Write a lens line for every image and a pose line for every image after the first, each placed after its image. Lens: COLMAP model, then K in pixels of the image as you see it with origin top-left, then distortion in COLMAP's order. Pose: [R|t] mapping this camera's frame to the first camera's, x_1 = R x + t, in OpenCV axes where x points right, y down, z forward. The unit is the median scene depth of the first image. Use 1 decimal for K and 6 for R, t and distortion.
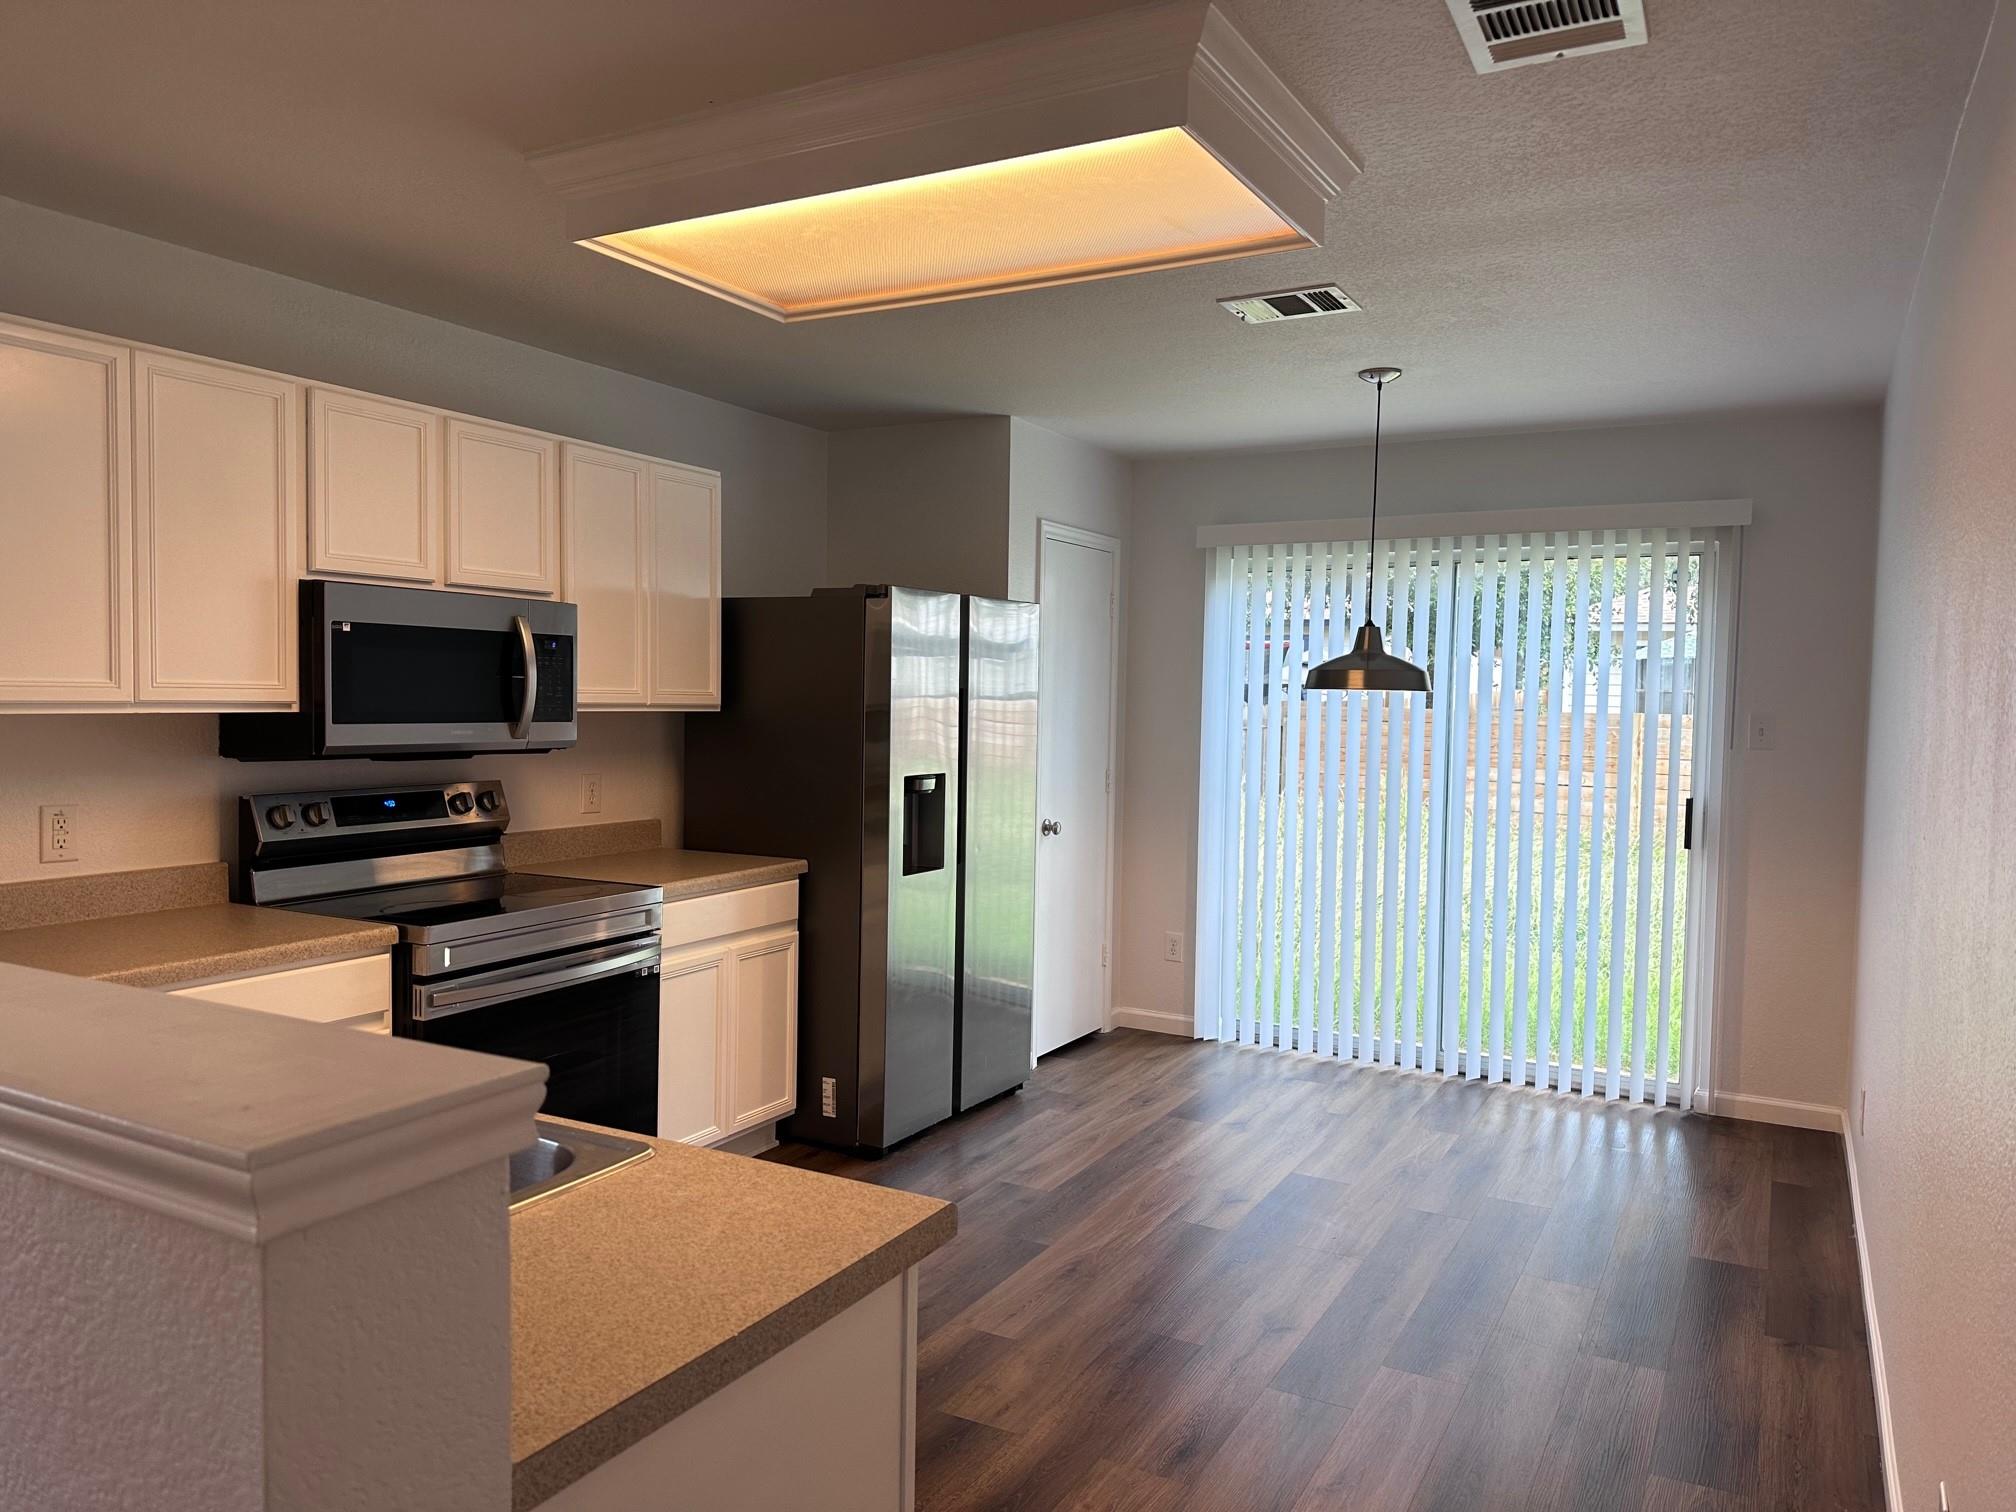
lens RADIAL K [[1407.7, 0, 996.8], [0, 1407.7, 760.6], [0, 0, 1]] dist [0.046321, -0.063257]
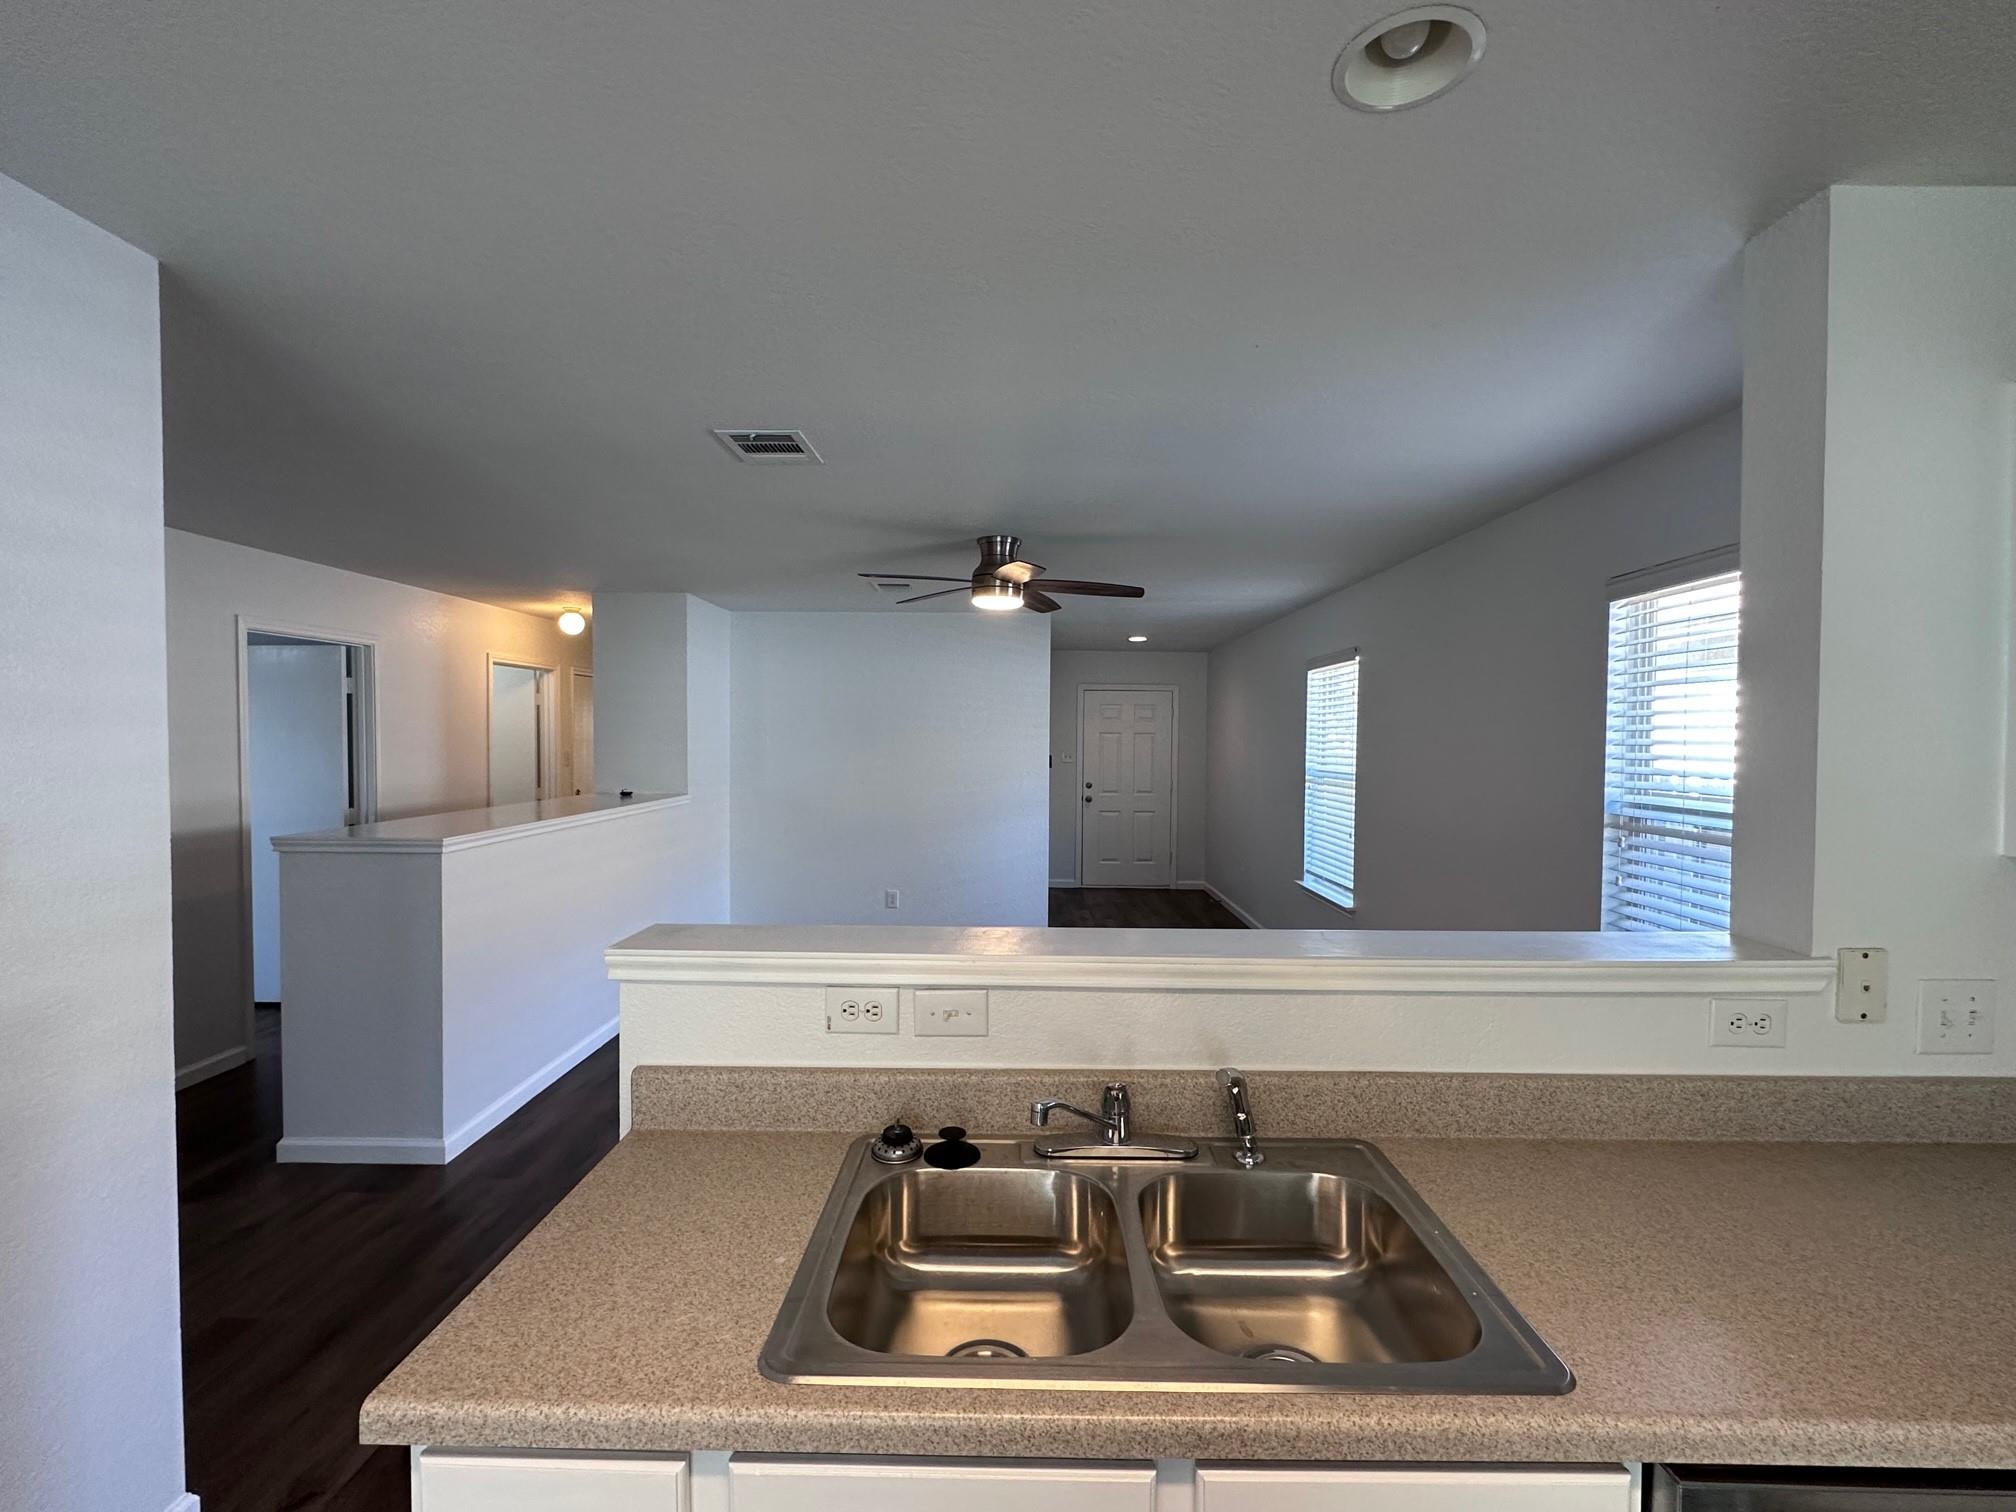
lens RADIAL K [[889.5, 0, 1002.4], [0, 889.5, 755.0], [0, 0, 1]] dist [0.004365, -0.000085]
pose [[-0.882459, -0.009028, -0.470303, -0.050854], [-0.042554, 0.997248, 0.060704, -0.067076], [0.468460, 0.073582, -0.880415, 0.710813]]
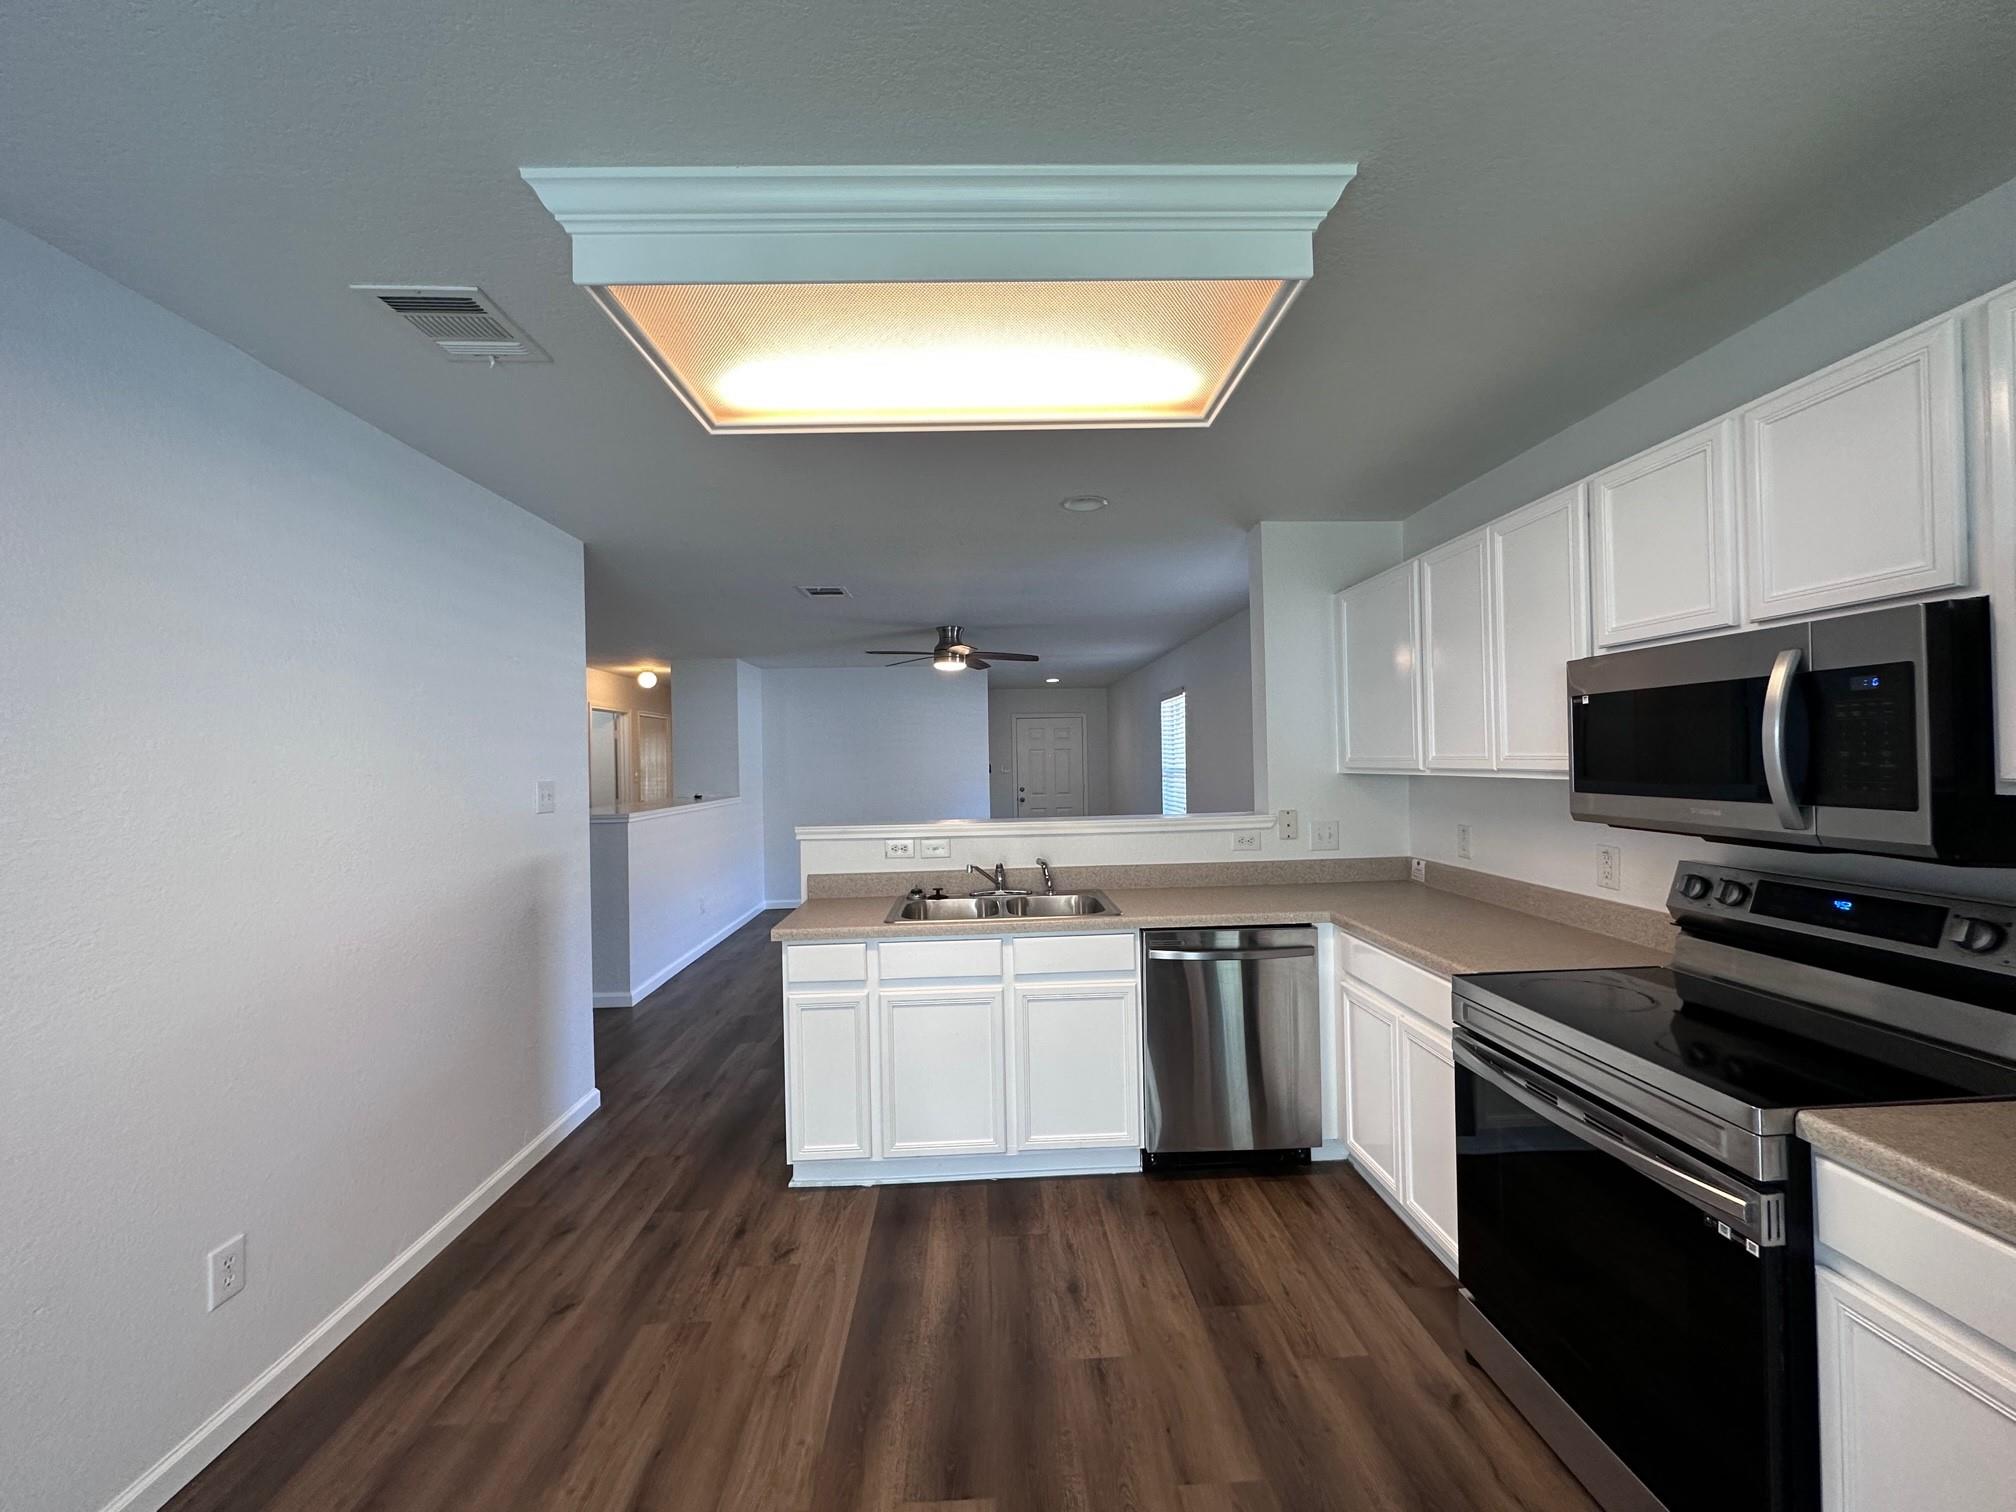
lens RADIAL K [[806.7, 0, 1006.4], [0, 806.7, 755.6], [0, 0, 1]] dist [-0.000137, 0.000425]
pose [[-0.853051, 0.000307, -0.521828, 0.196145], [-0.018243, 0.999371, 0.030411, -0.058742], [0.521509, 0.035462, -0.852508, 1.187539]]
